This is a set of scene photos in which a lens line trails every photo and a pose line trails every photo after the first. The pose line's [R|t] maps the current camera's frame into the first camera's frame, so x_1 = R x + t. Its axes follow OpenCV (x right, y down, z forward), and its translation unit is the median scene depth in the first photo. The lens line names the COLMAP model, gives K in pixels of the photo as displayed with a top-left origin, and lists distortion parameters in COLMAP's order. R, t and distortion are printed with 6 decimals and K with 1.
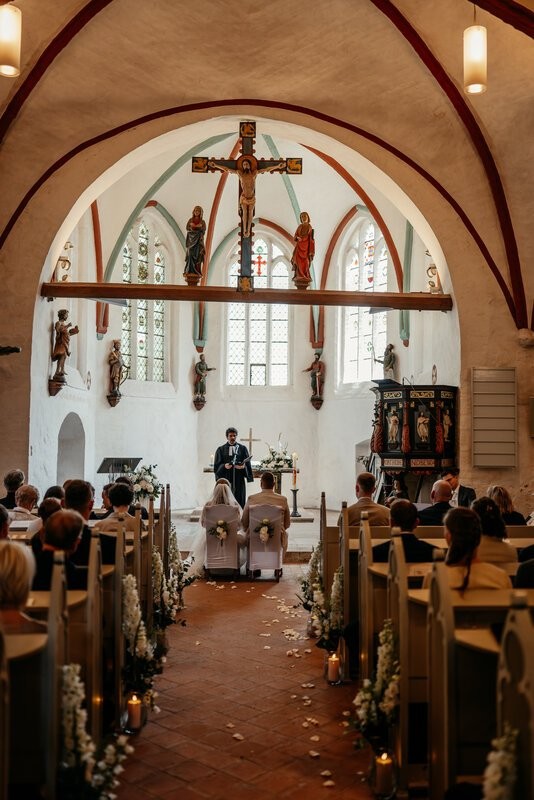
lens RADIAL K [[749.1, 0, 267.0], [0, 749.1, 400.0], [0, 0, 1]] dist [0.102152, 0.000507]
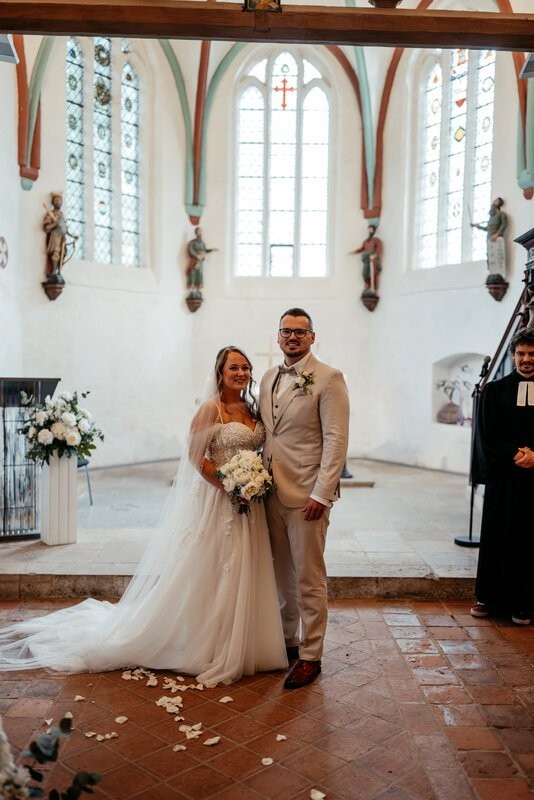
lens RADIAL K [[749.1, 0, 267.0], [0, 749.1, 400.0], [0, 0, 1]] dist [0.102152, 0.000507]
pose [[0.999700, 0.002854, -0.024330, -0.008823], [-0.000570, 0.995633, 0.093348, 0.029236], [0.024491, -0.093306, 0.995336, 0.328750]]
